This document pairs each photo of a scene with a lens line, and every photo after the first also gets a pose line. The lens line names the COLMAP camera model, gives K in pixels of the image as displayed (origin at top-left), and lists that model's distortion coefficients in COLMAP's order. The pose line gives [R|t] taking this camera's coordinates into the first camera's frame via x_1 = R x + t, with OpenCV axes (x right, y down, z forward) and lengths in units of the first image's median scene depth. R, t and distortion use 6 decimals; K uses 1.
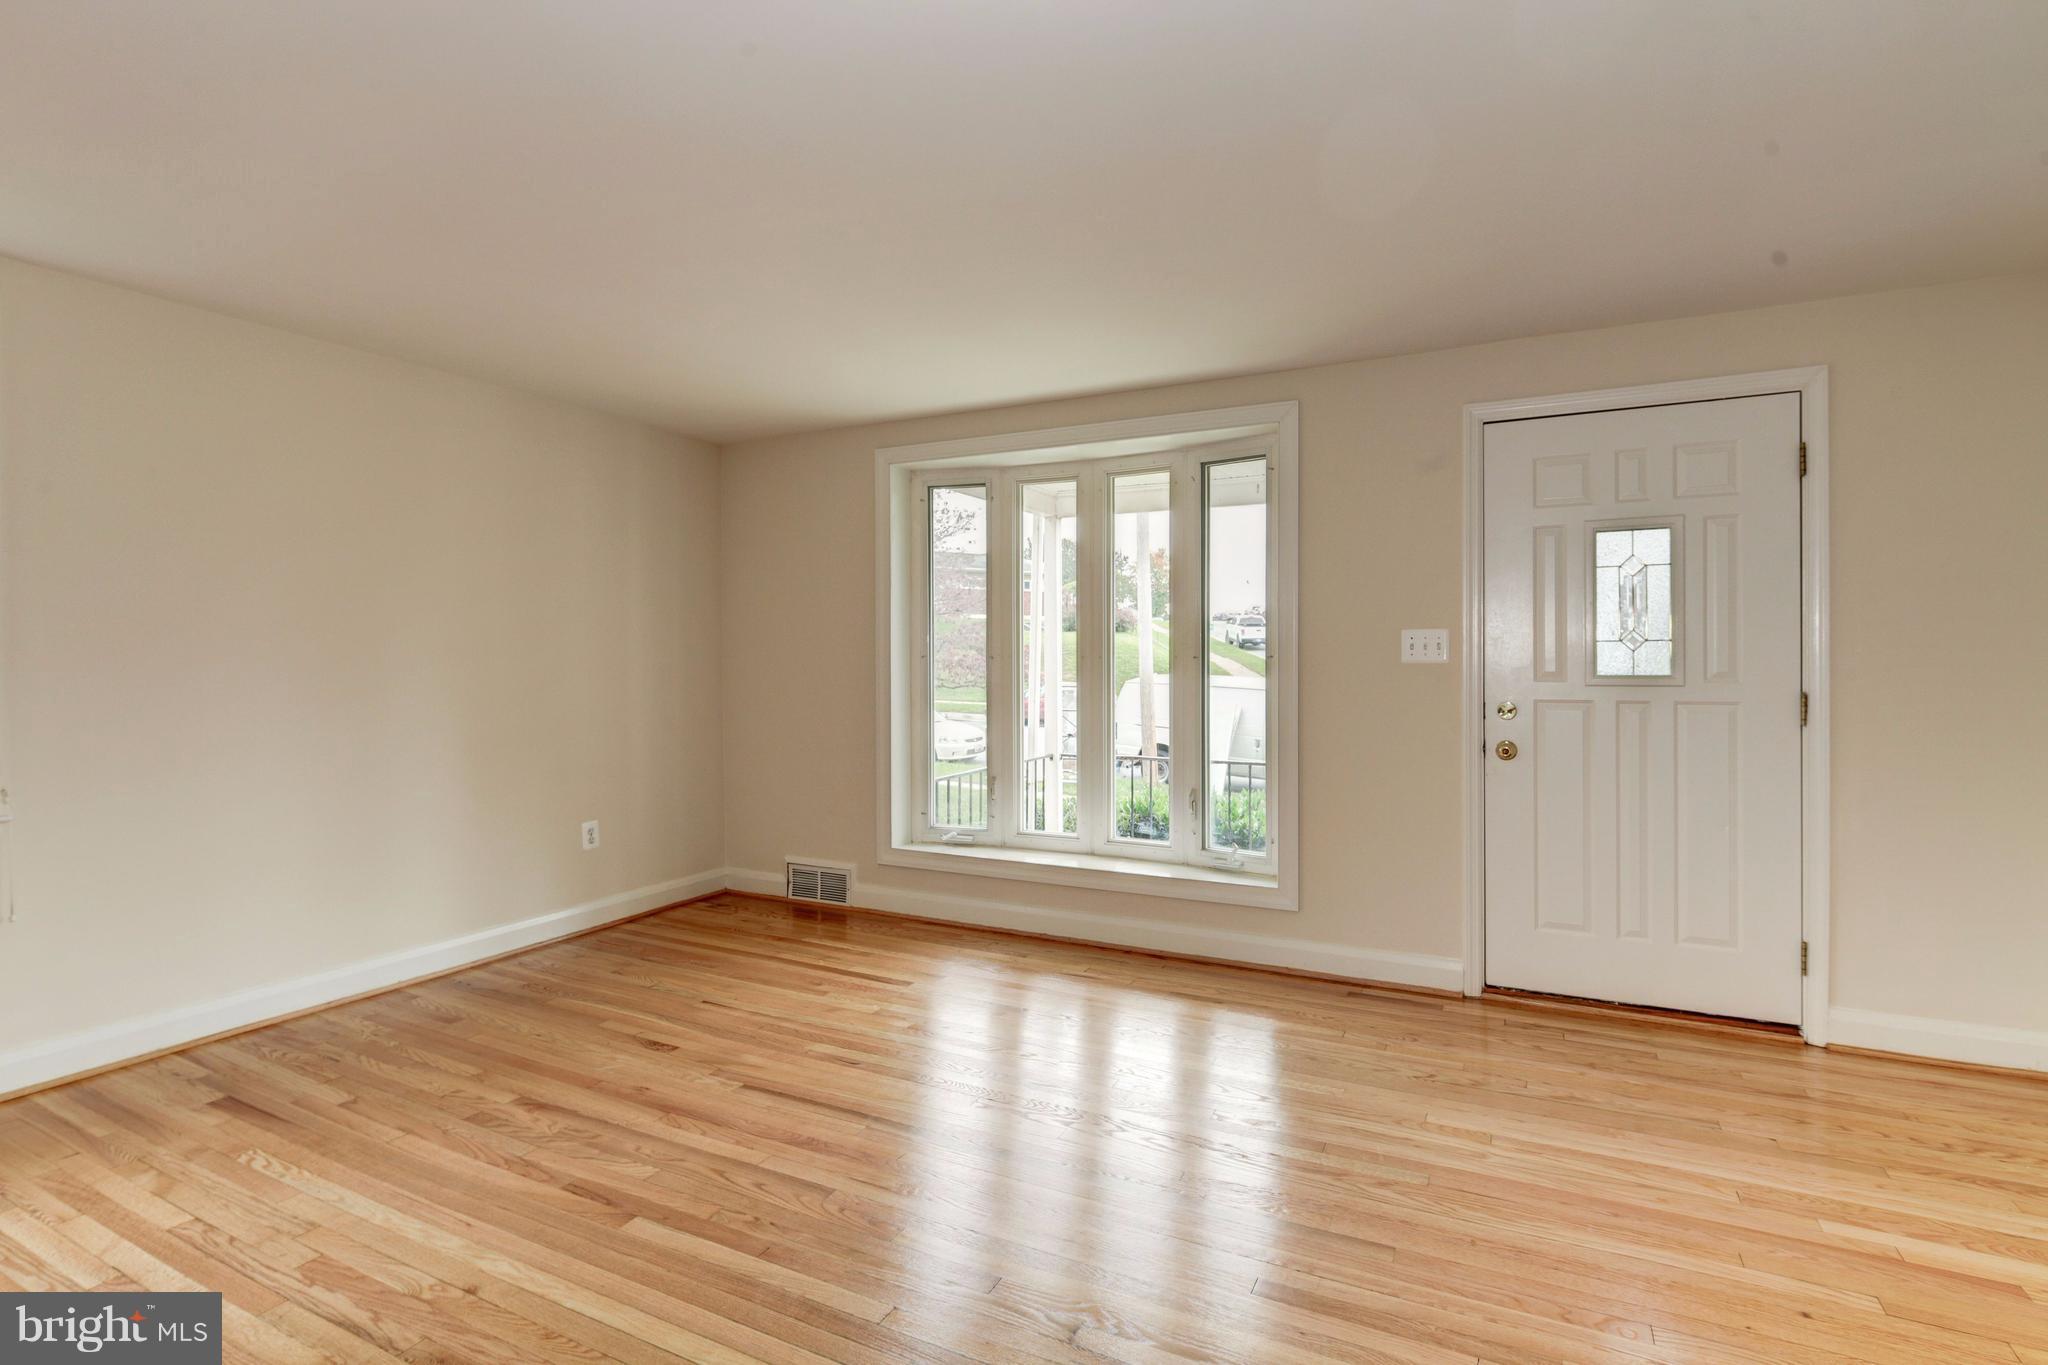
lens RADIAL K [[993.0, 0, 1023.1], [0, 993.0, 664.0], [0, 0, 1]] dist [0.003338, -0.002059]
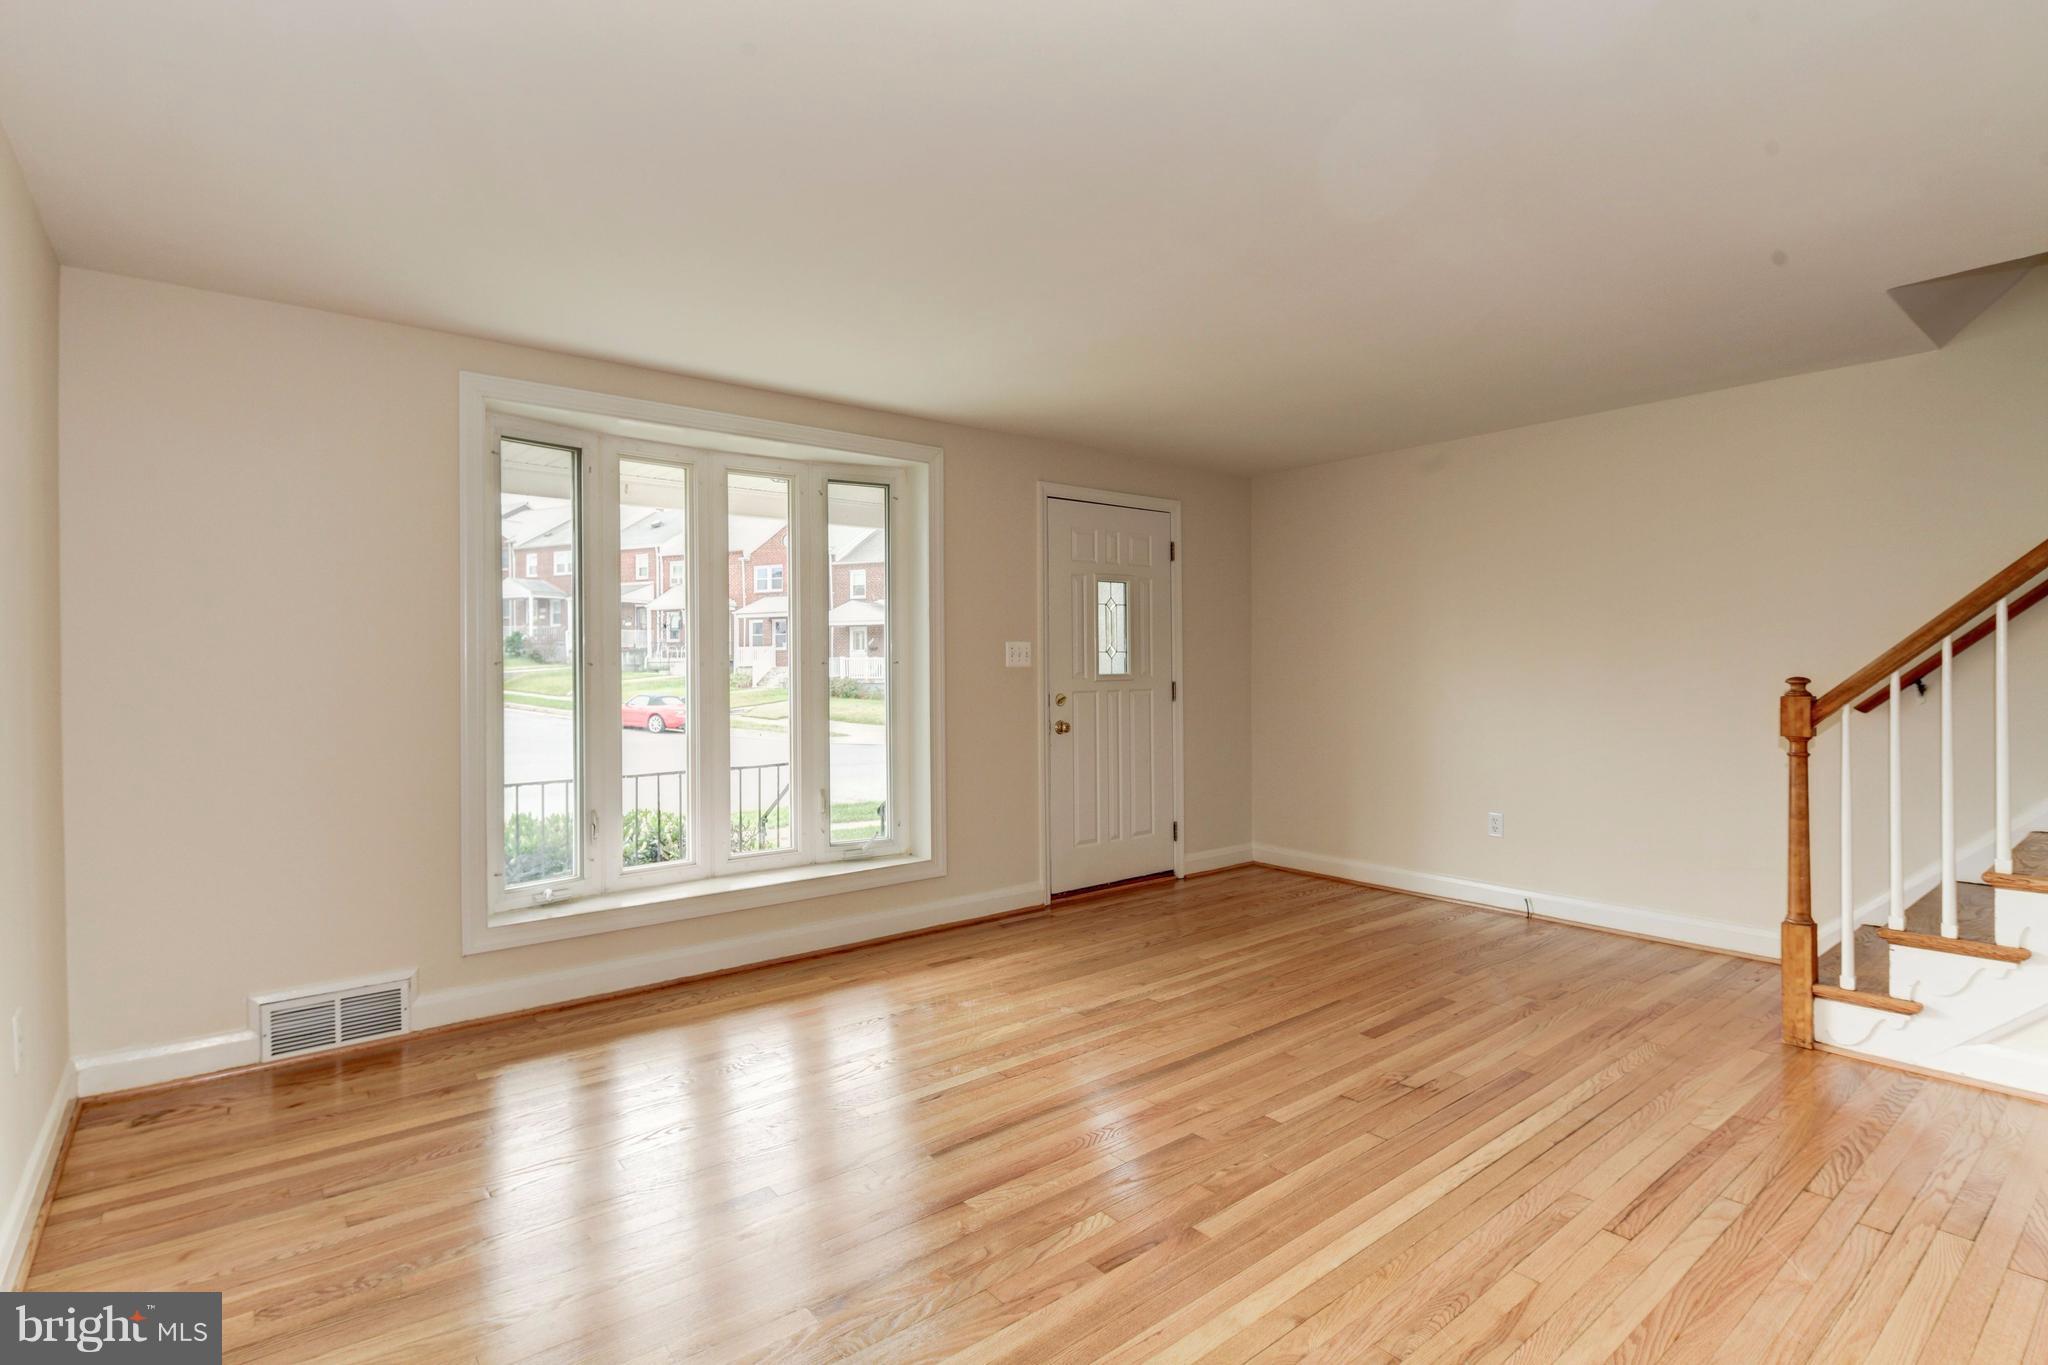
lens RADIAL K [[993.0, 0, 1012.7], [0, 993.0, 667.0], [0, 0, 1]] dist [0.003338, -0.002059]
pose [[0.412114, -0.003214, 0.911127, -0.731639], [0.011720, 0.999930, -0.001774, 0.001267], [-0.911057, 0.011409, 0.412122, 0.405597]]
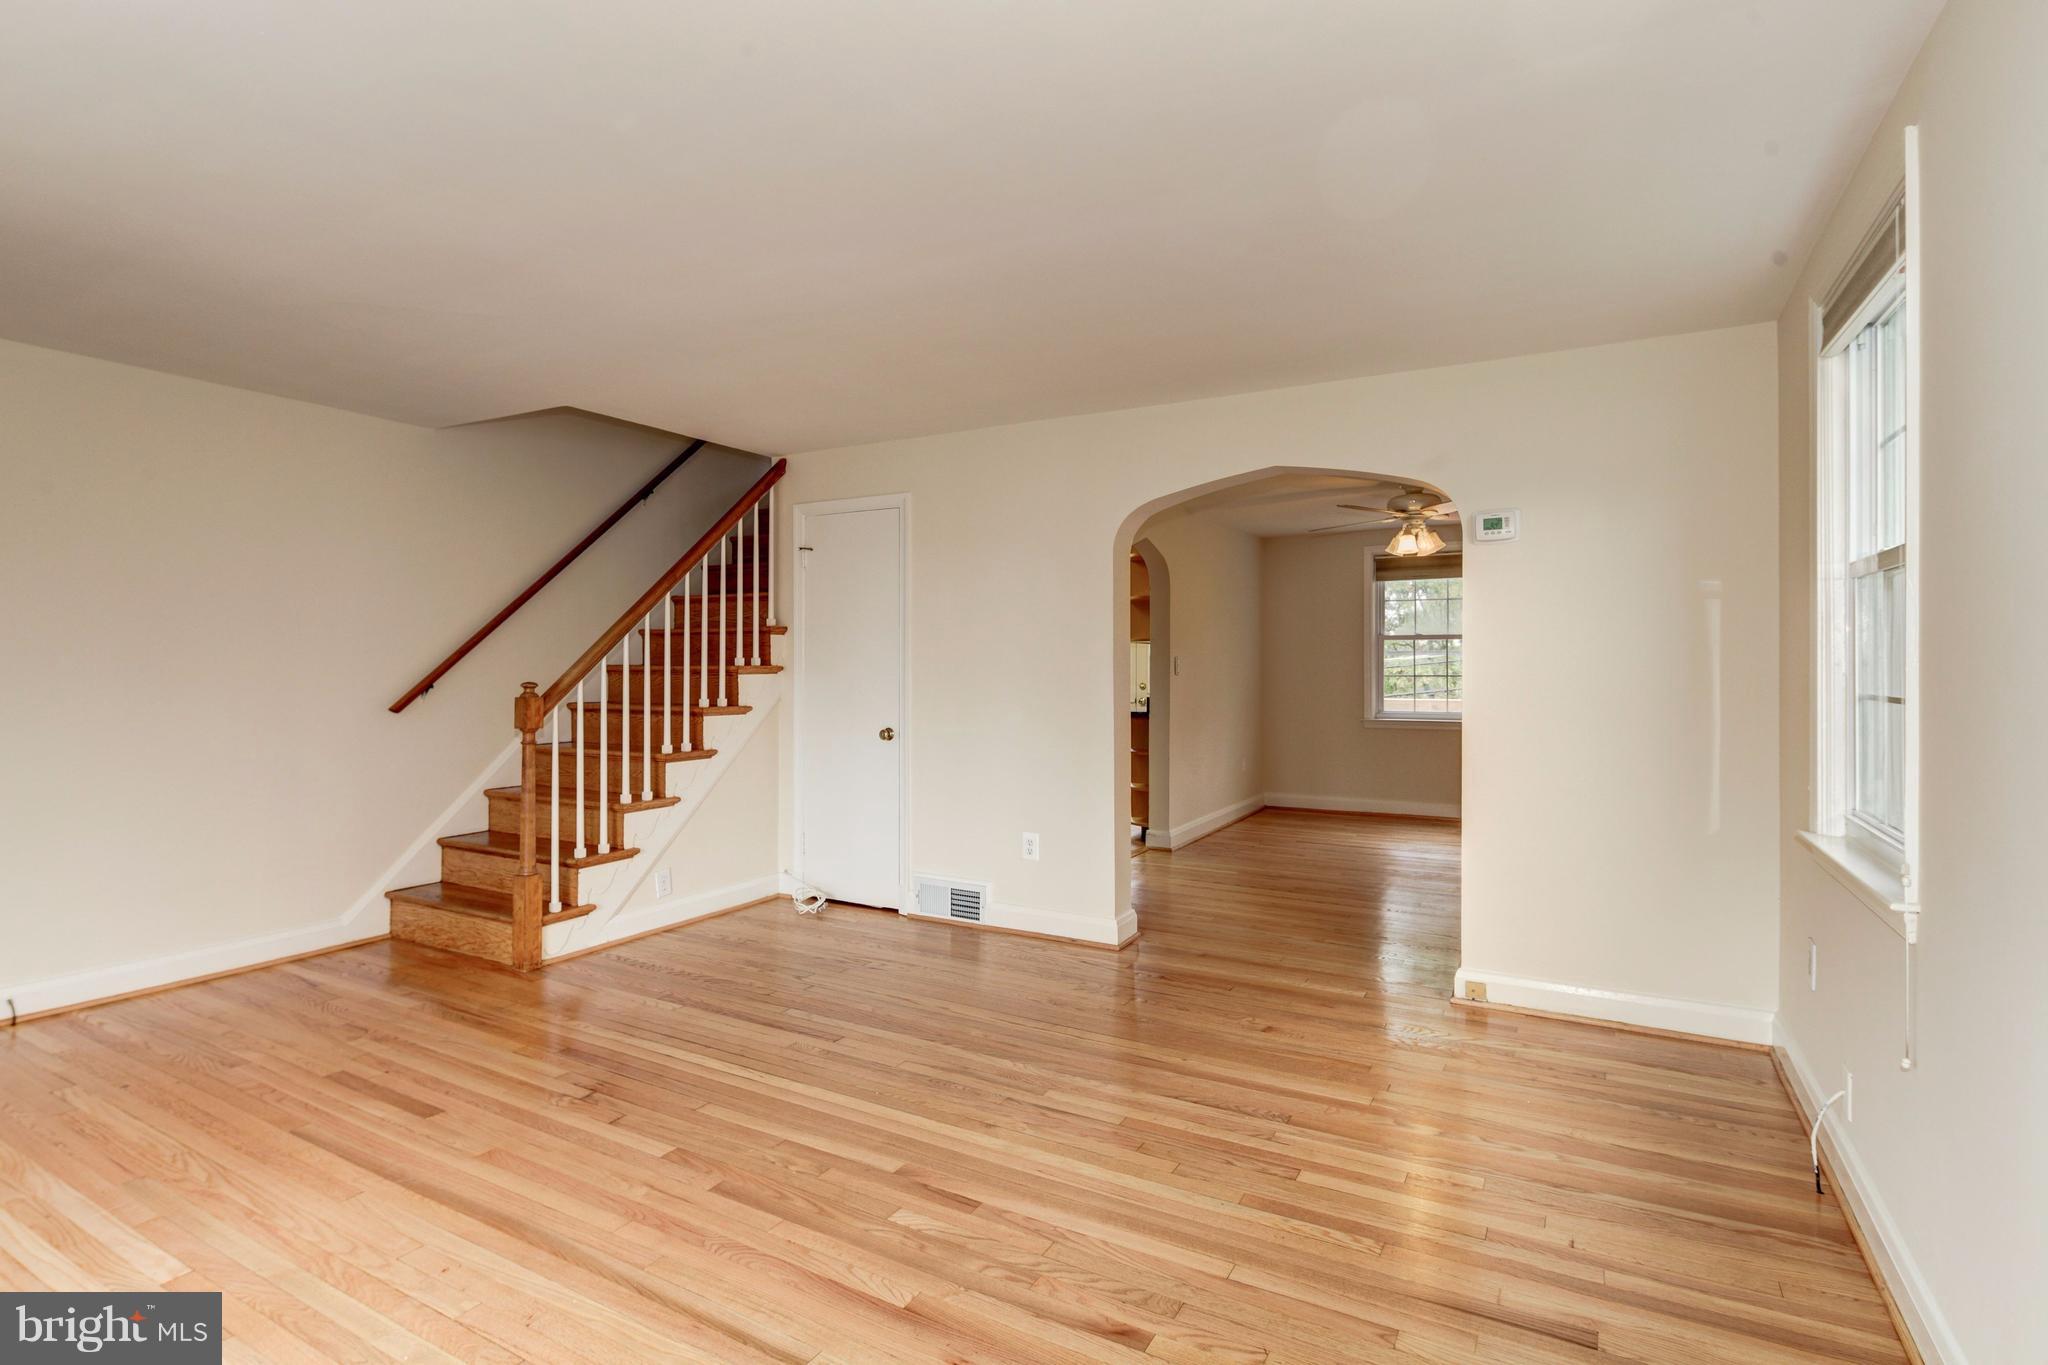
lens RADIAL K [[993.0, 0, 1023.9], [0, 993.0, 670.2], [0, 0, 1]] dist [0.003338, -0.002059]
pose [[-0.999077, 0.002624, 0.042881, -0.314086], [0.003042, 0.999948, 0.009686, -0.004947], [-0.042853, 0.009807, -0.999033, 1.126594]]
